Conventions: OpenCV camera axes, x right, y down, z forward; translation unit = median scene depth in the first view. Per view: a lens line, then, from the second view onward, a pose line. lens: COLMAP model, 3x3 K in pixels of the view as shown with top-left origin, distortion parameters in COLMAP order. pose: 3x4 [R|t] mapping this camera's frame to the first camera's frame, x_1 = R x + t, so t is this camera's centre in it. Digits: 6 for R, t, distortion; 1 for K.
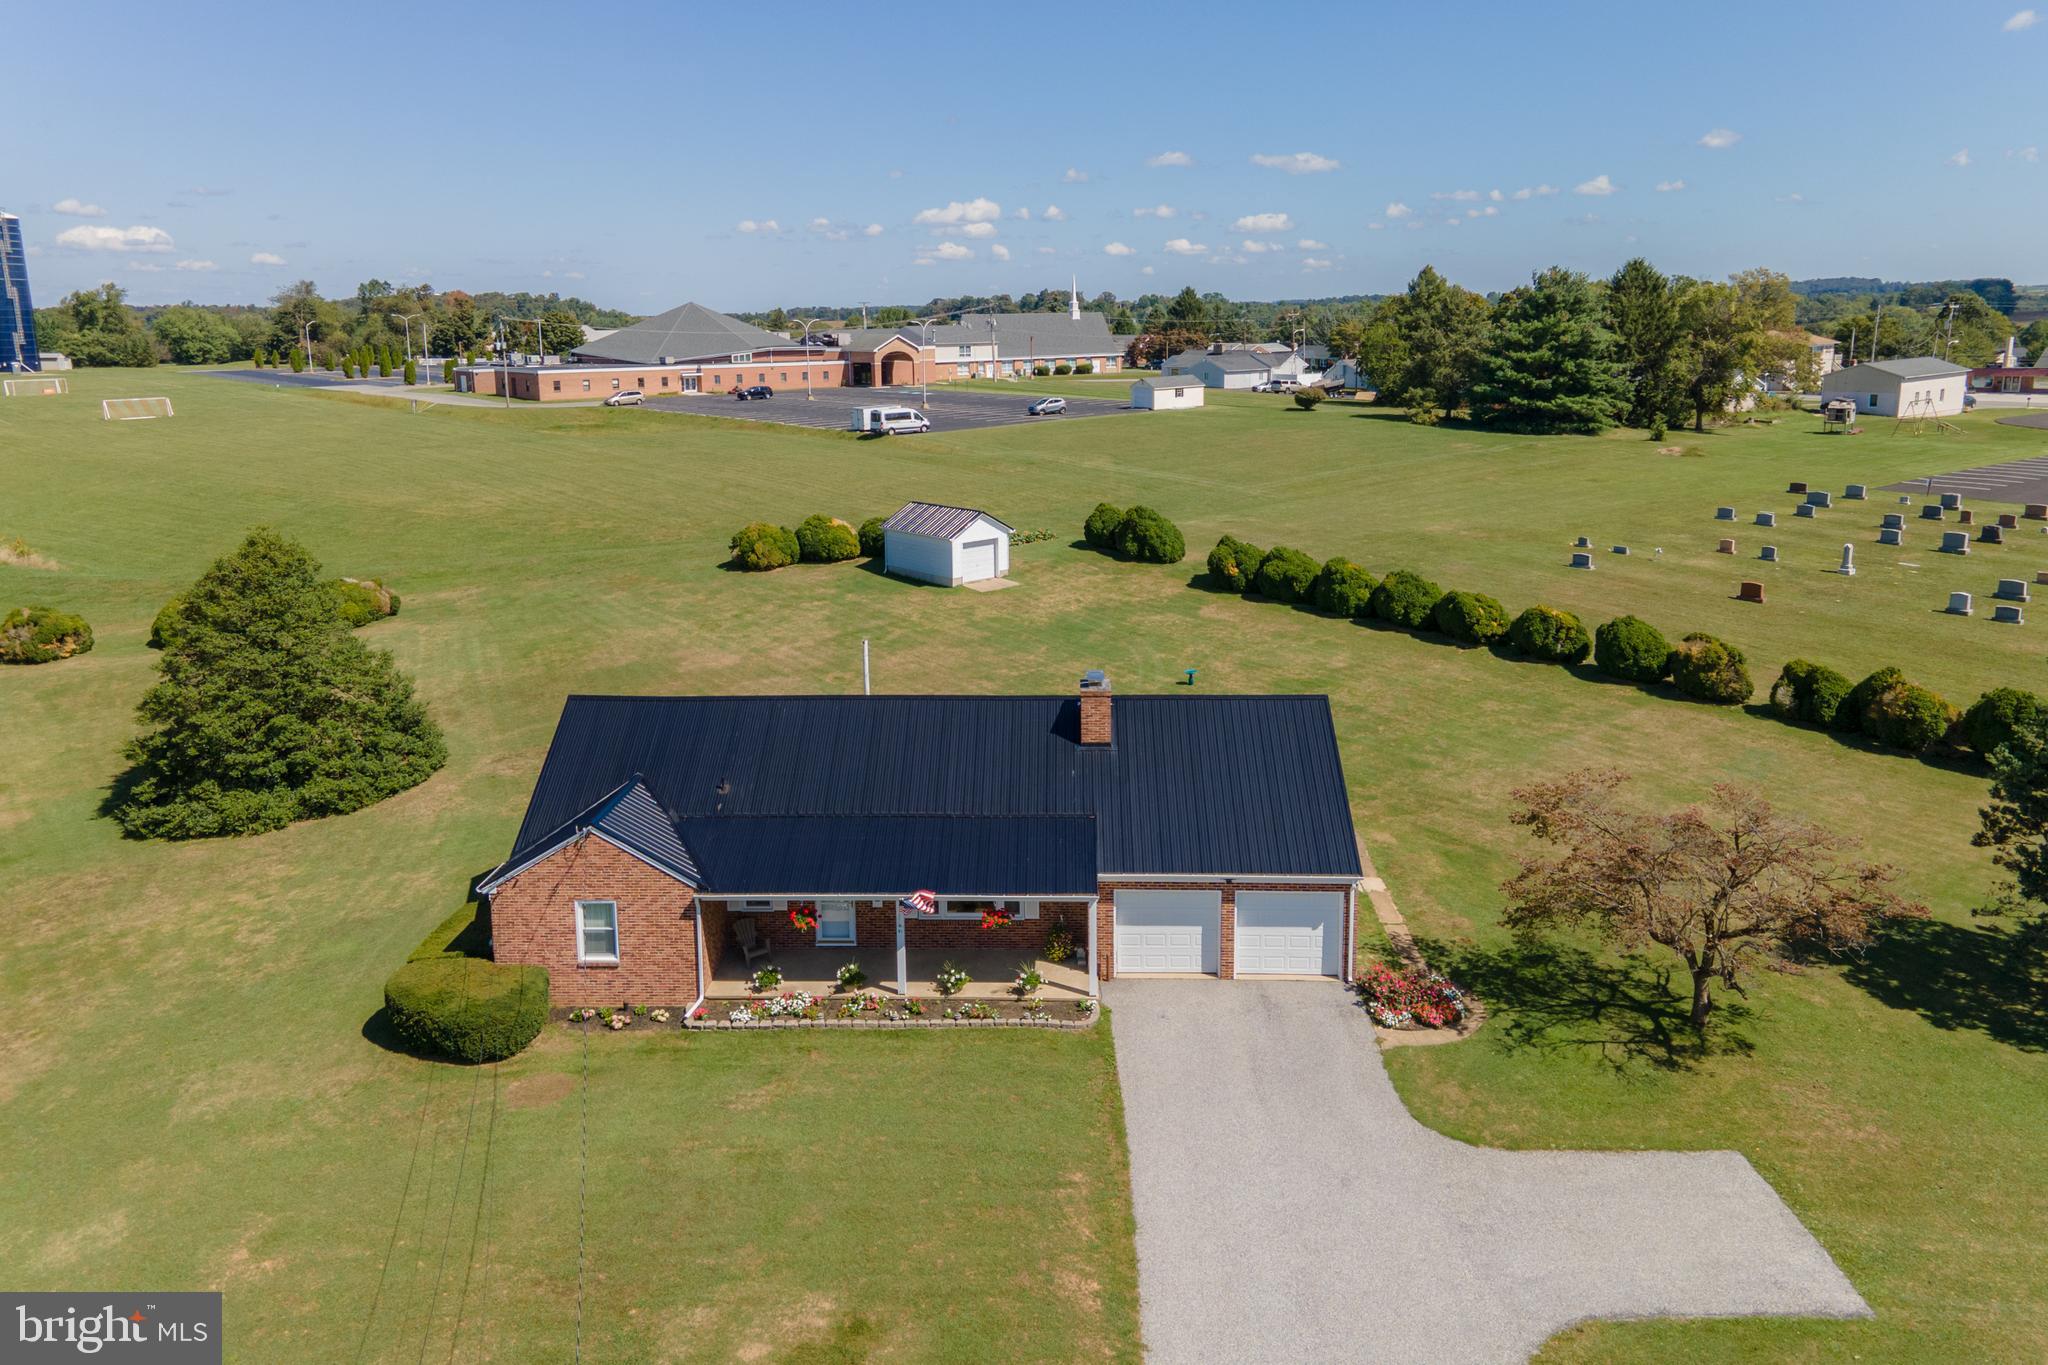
lens RADIAL K [[1511.2, 0, 1022.2], [0, 1511.2, 602.5], [0, 0, 1]] dist [0.071805, 0.001125]
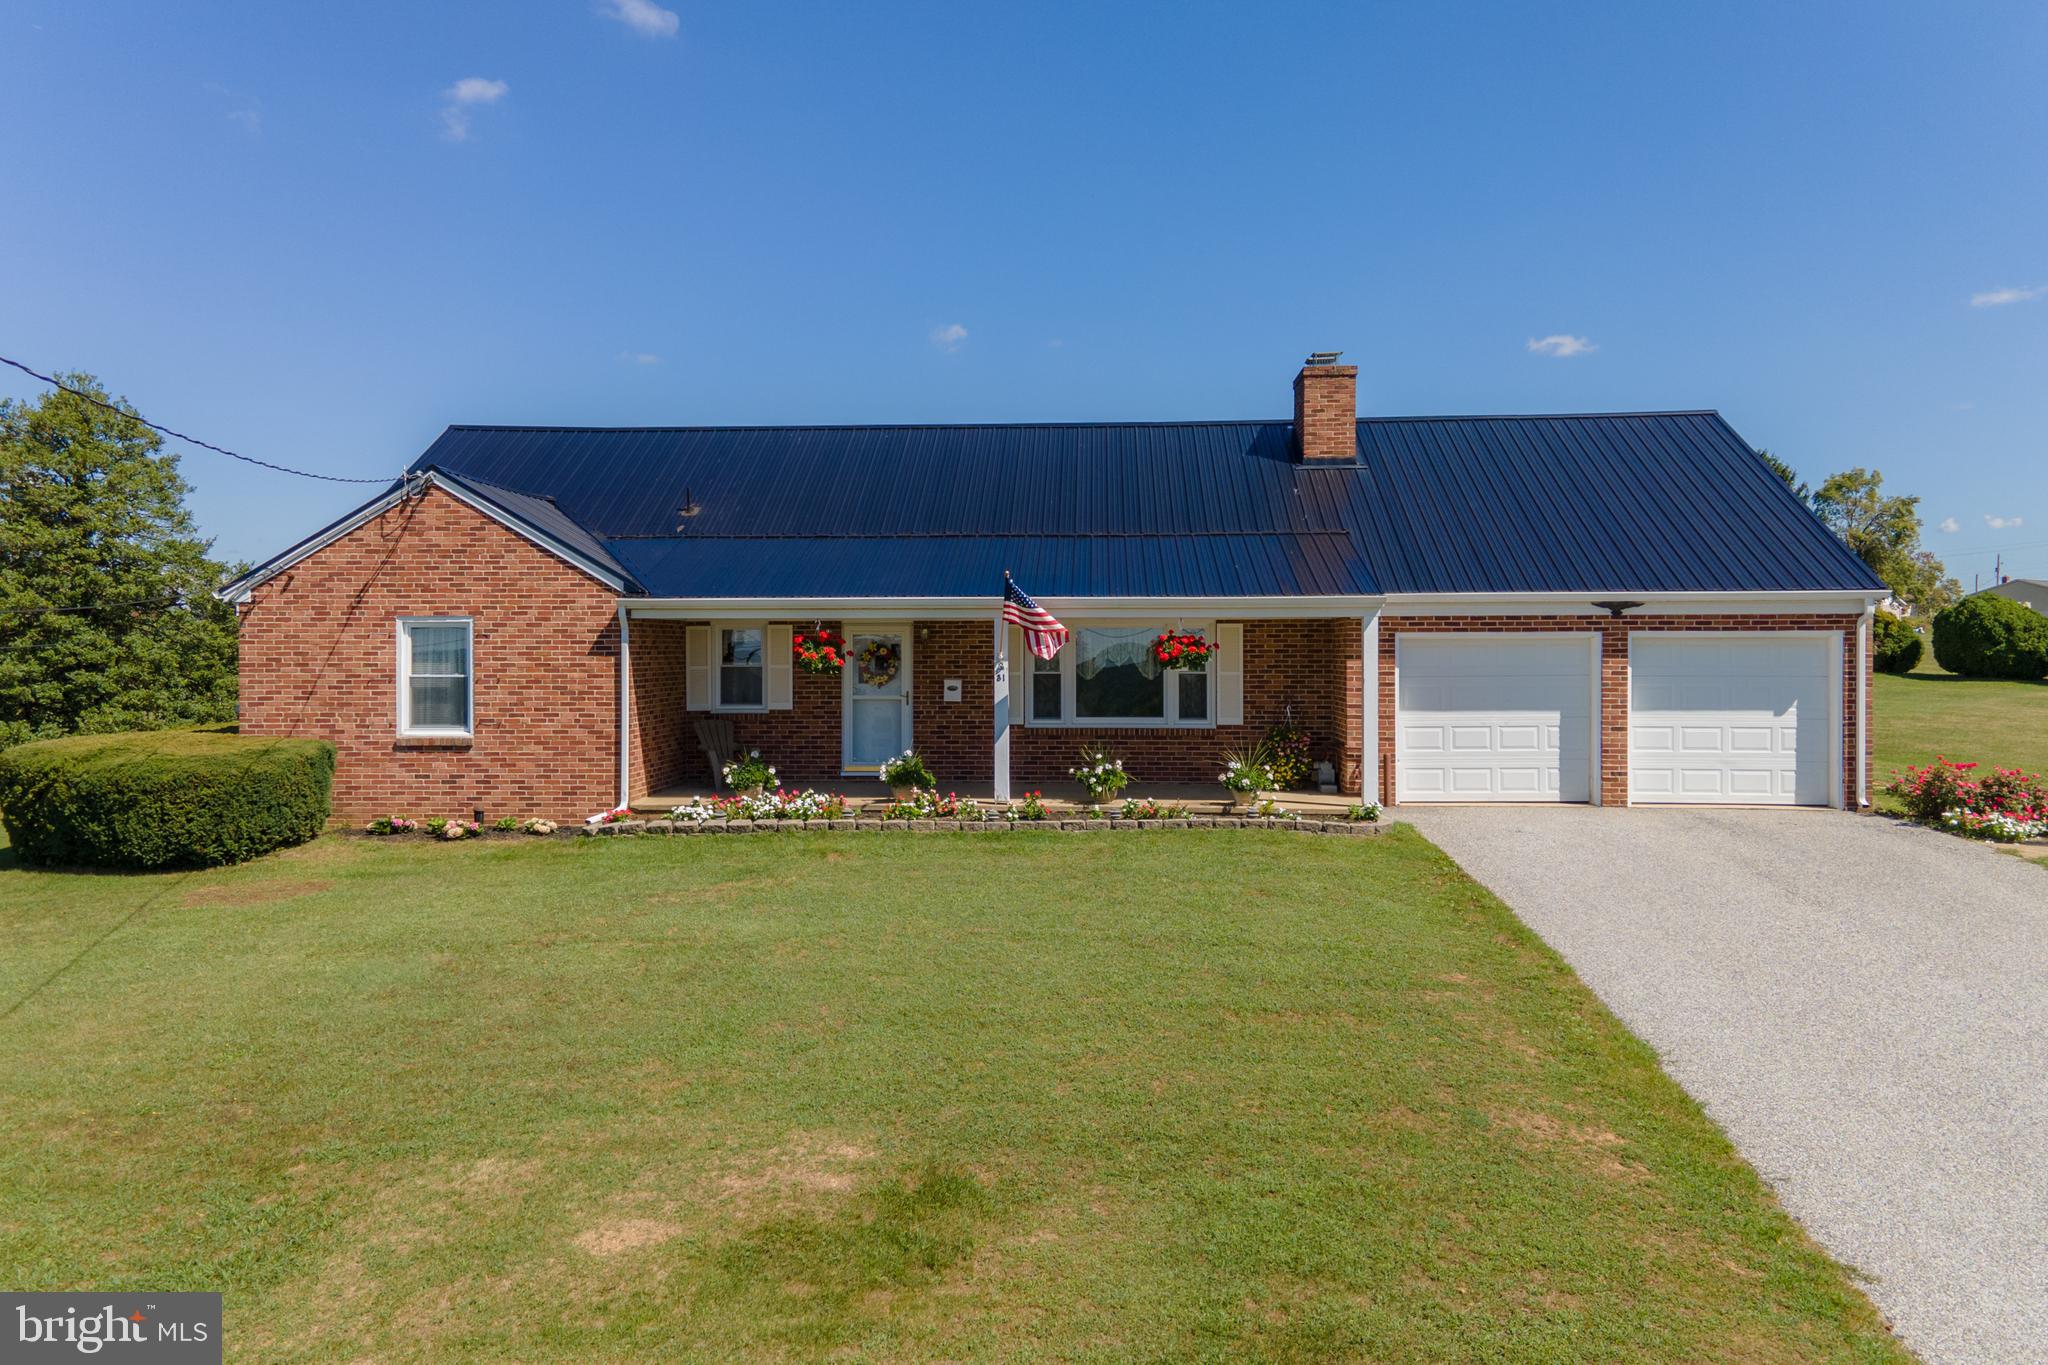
lens RADIAL K [[1505.6, 0, 1024.0], [0, 1505.6, 682.5], [0, 0, 1]] dist [0.044180, 0.085934]
pose [[0.999741, 0.009634, -0.020641, -0.061219], [-0.013133, 0.984172, -0.176729, 0.308107], [0.018612, 0.176954, 0.984043, 0.479703]]
